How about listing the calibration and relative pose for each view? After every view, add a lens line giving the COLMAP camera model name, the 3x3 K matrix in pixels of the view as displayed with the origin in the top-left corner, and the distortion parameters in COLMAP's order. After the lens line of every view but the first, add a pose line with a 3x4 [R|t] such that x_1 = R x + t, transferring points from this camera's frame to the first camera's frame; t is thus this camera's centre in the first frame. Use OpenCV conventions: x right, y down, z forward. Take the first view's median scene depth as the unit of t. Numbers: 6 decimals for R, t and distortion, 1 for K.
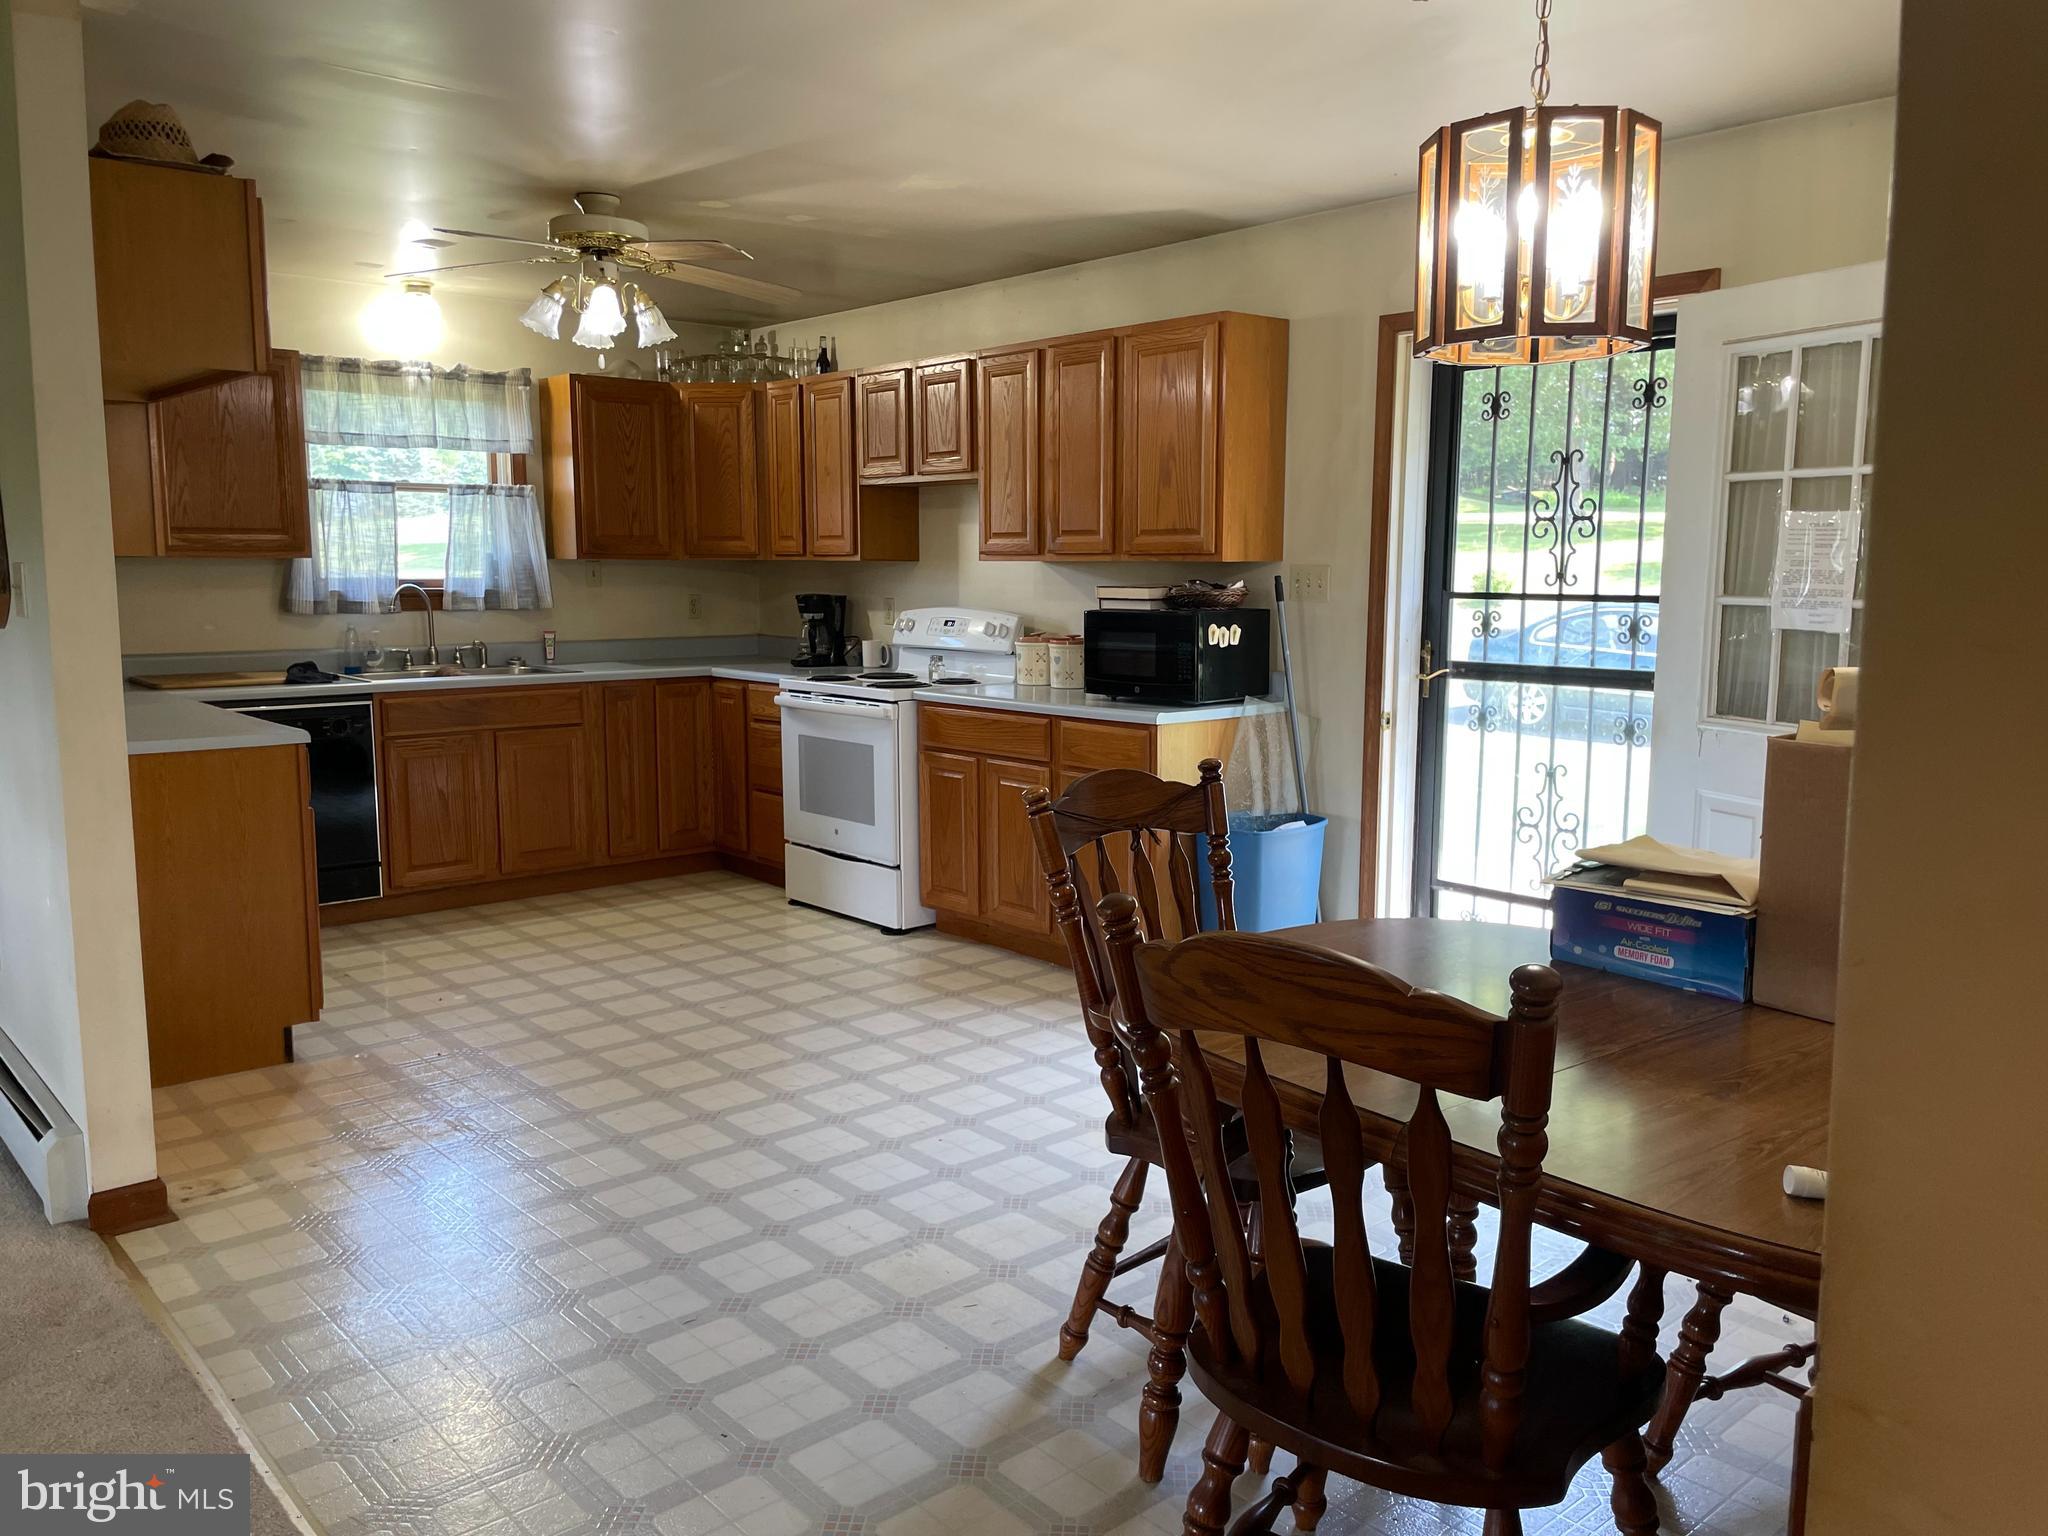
lens RADIAL K [[1549.2, 0, 1029.9], [0, 1549.2, 771.4], [0, 0, 1]] dist [0.116863, -0.168273]
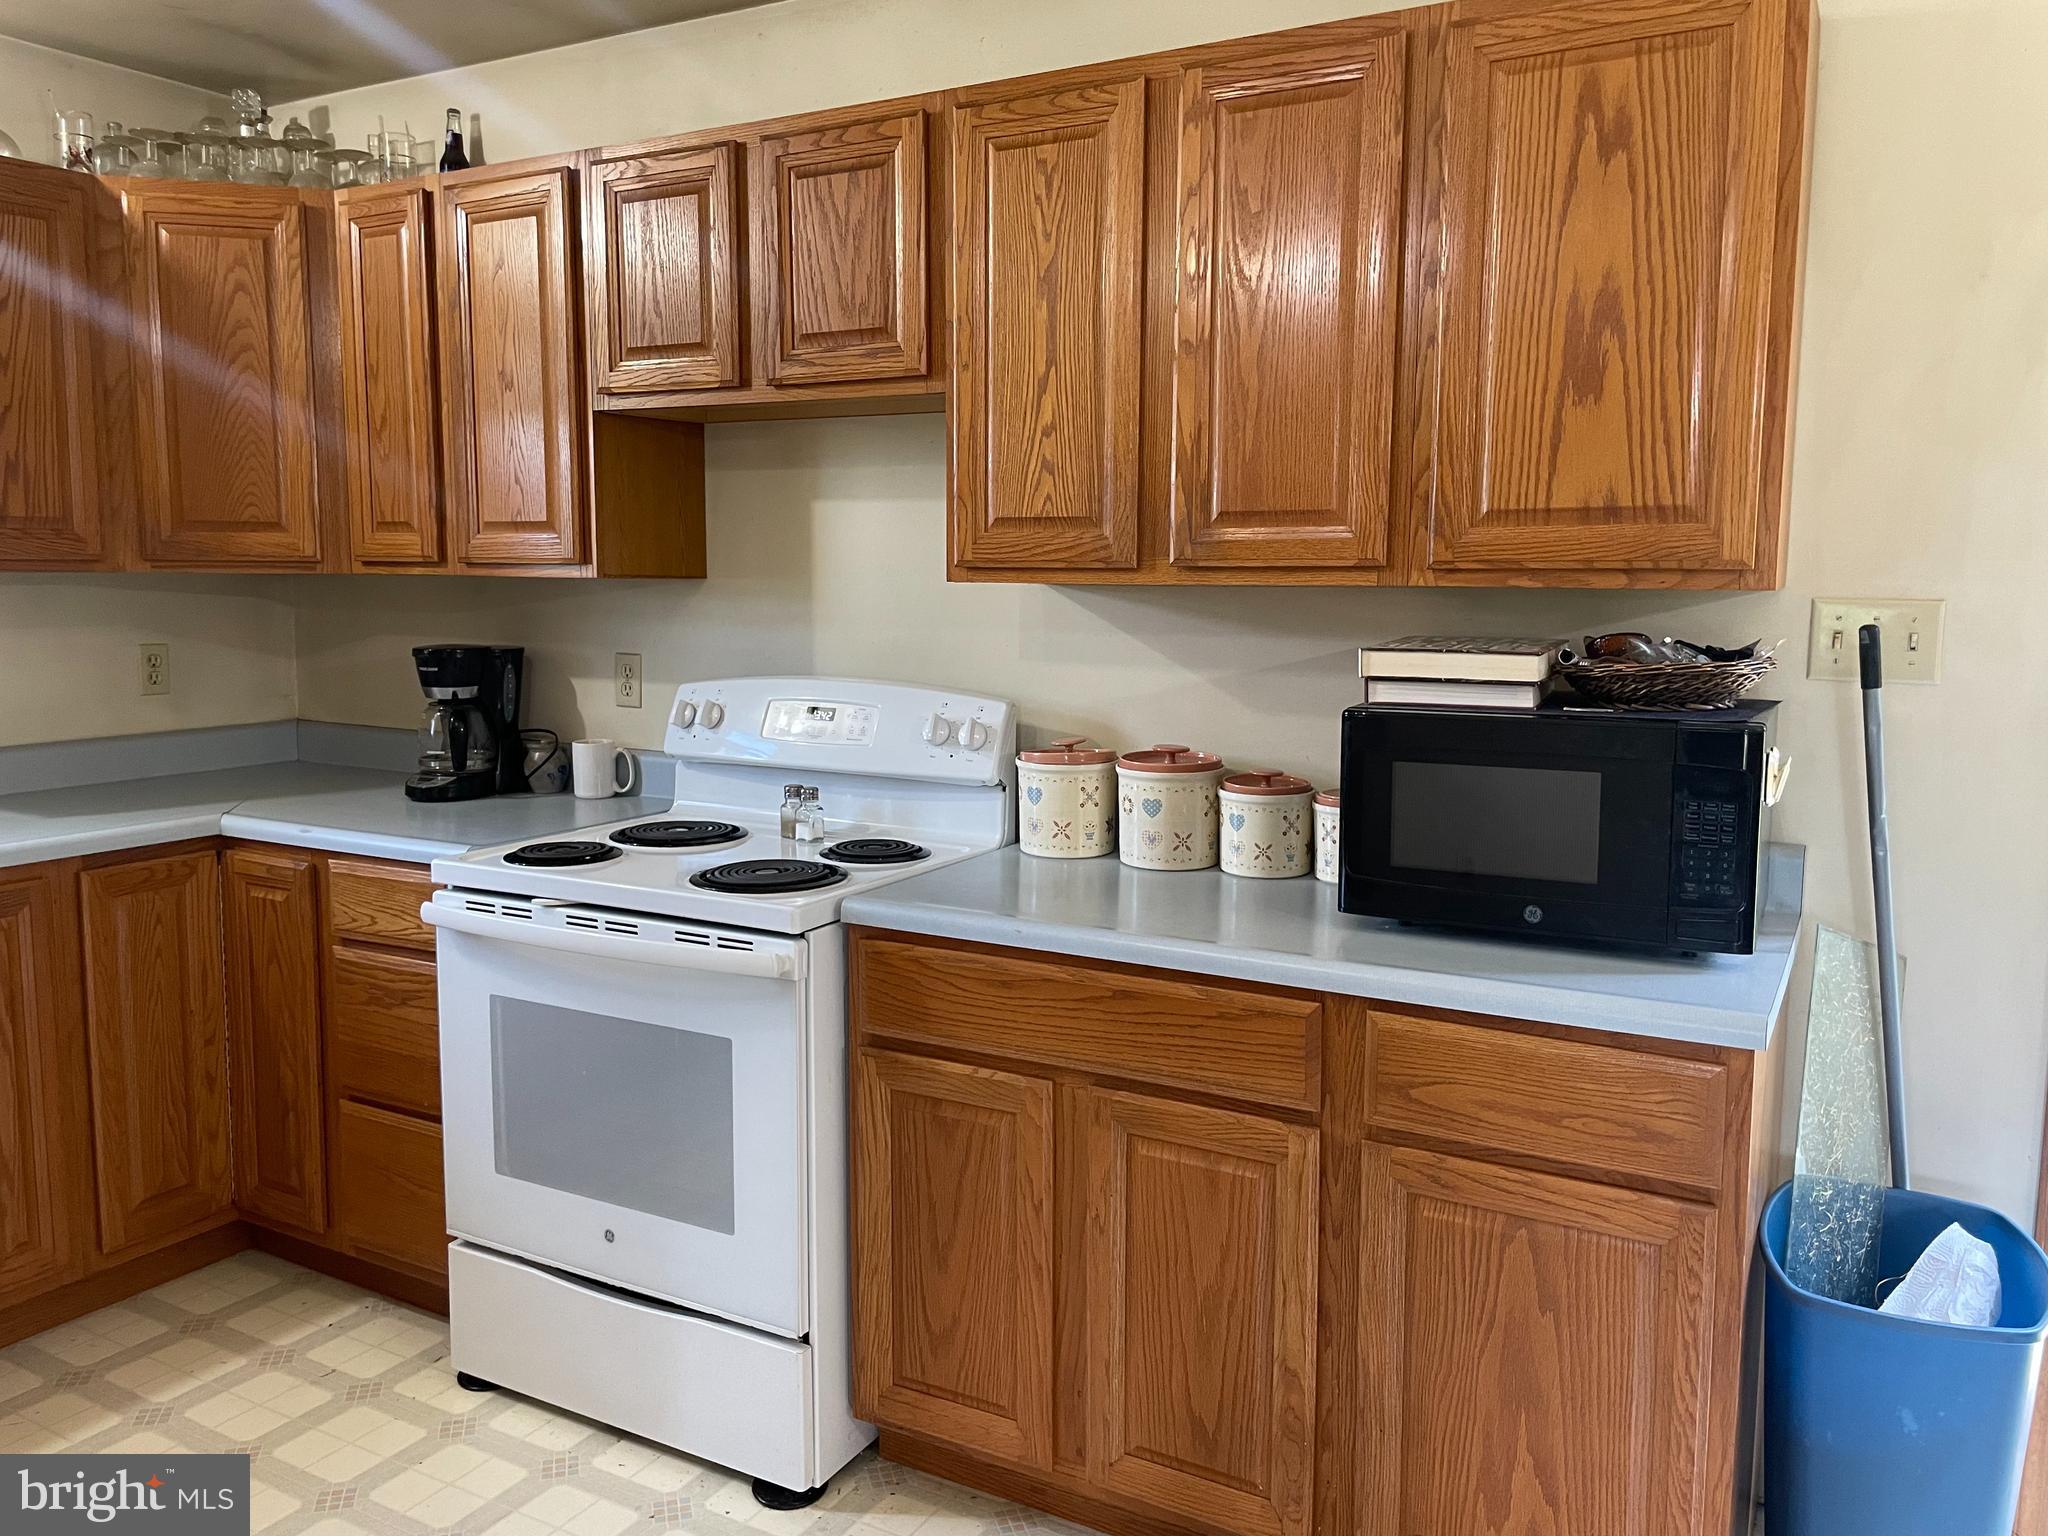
lens RADIAL K [[1549.4, 0, 1020.7], [0, 1549.4, 744.4], [0, 0, 1]] dist [0.098009, -0.133557]
pose [[0.943129, -0.032512, 0.330833, -0.149449], [0.039527, 0.999113, -0.014494, -0.077887], [-0.330068, 0.026747, 0.943578, 0.547830]]
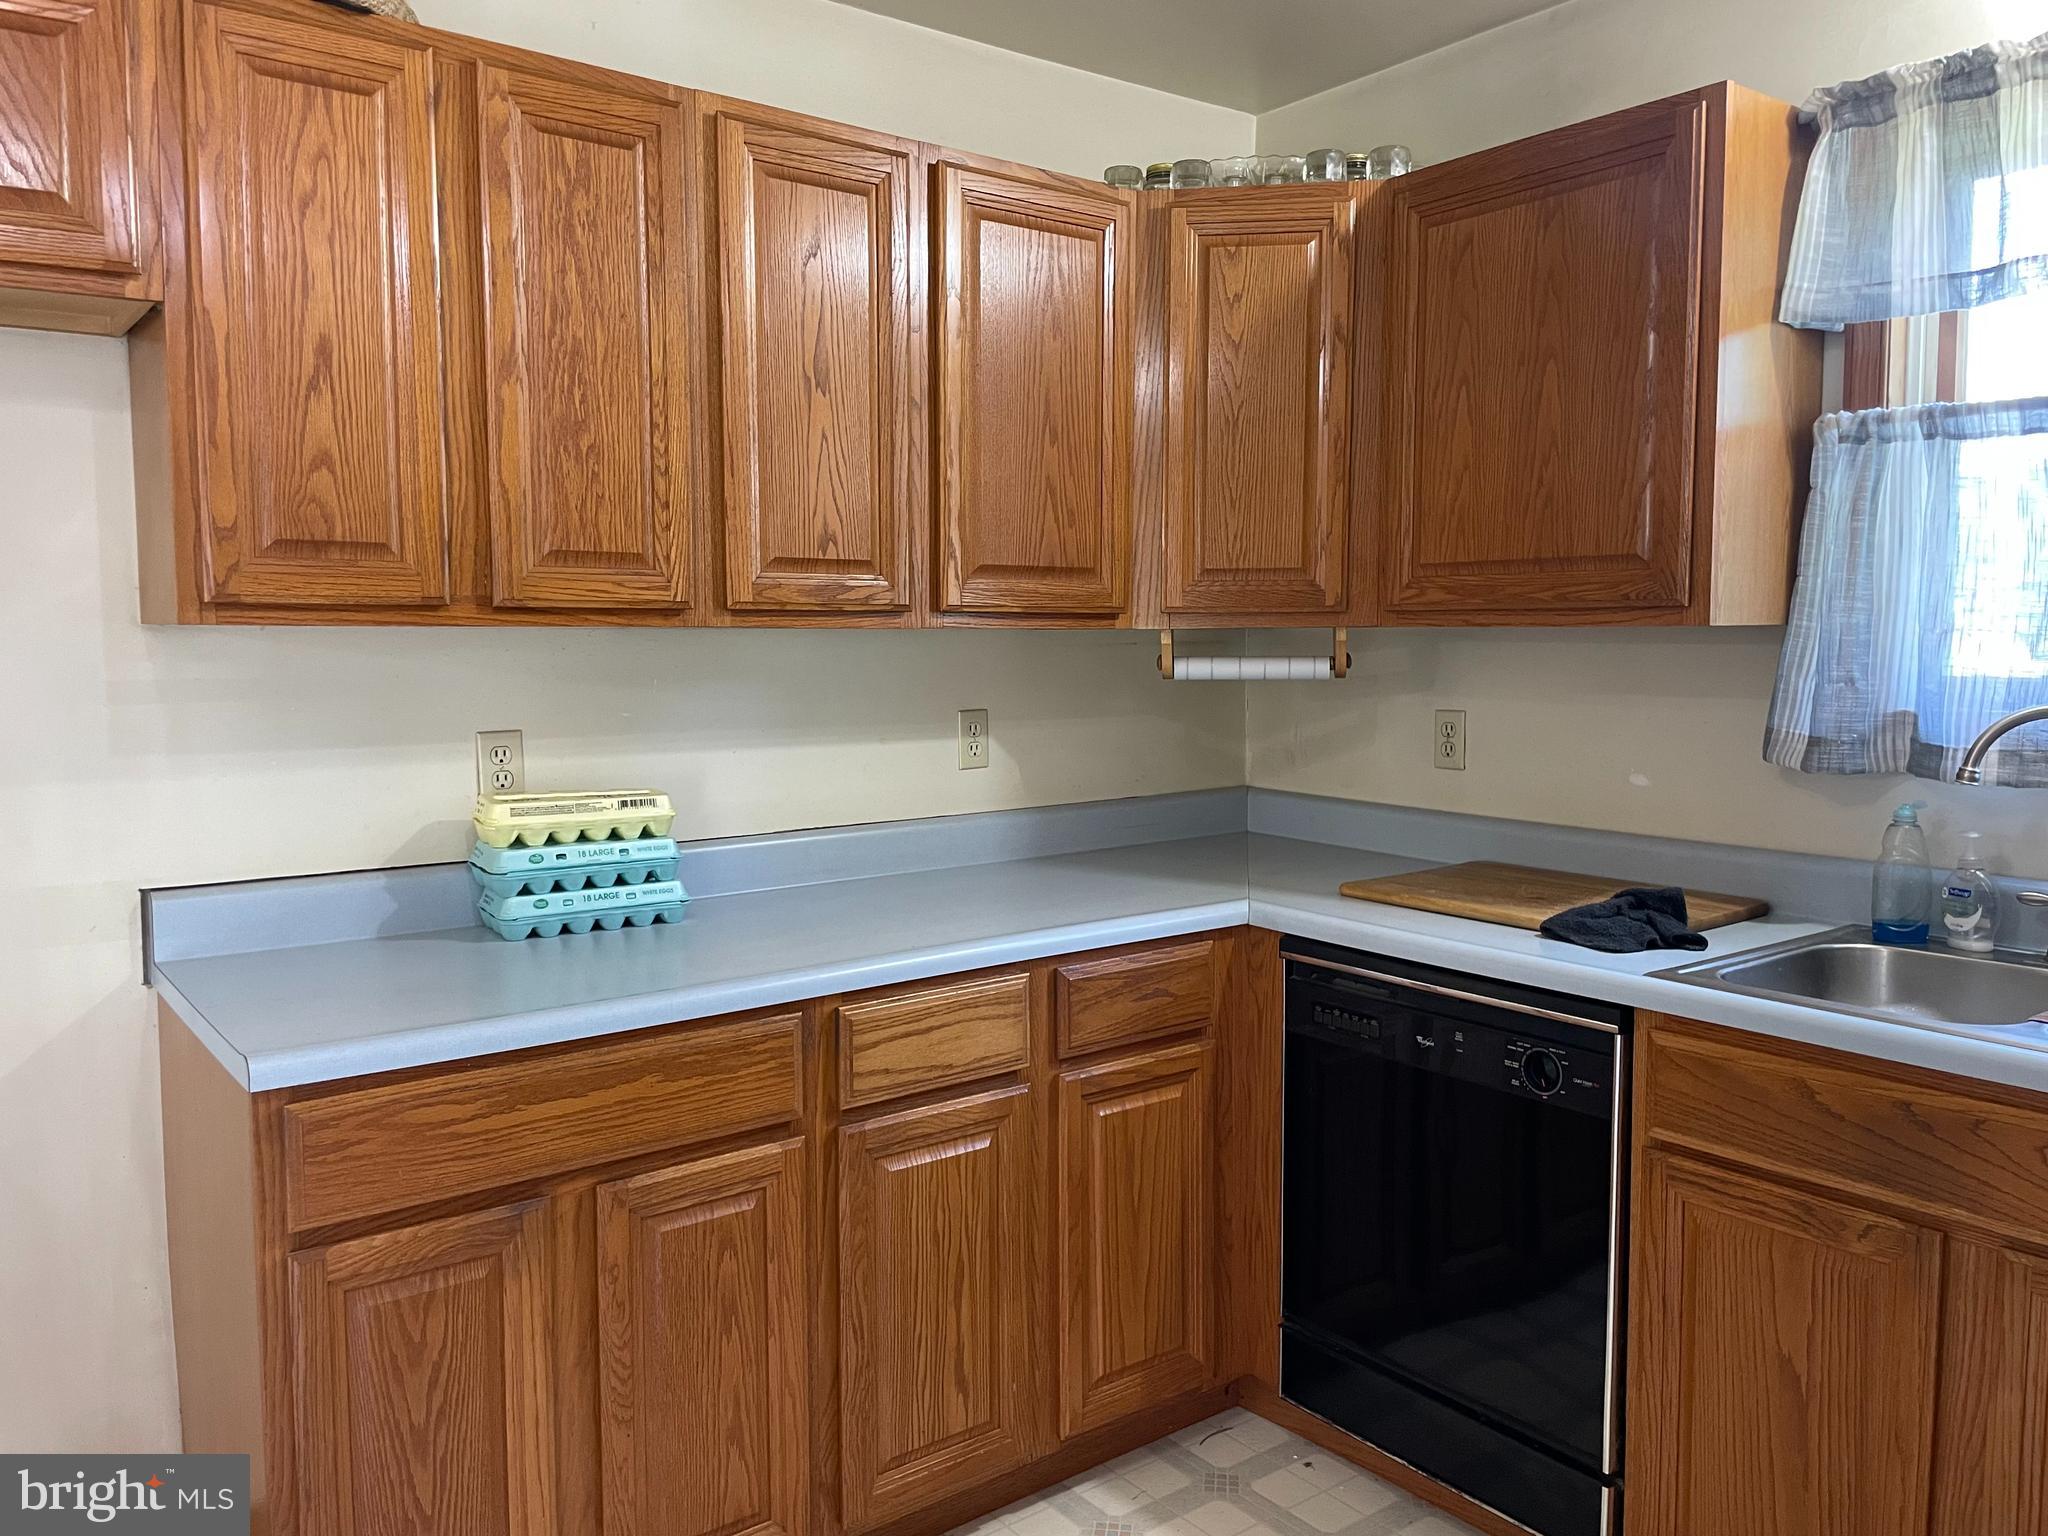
lens RADIAL K [[1549.2, 0, 1029.9], [0, 1549.2, 771.4], [0, 0, 1]] dist [0.116863, -0.168273]
pose [[-0.066140, 0.090101, -0.993734, -0.059847], [-0.132033, 0.986367, 0.098221, -0.111856], [0.989036, 0.137702, -0.053342, 0.829314]]
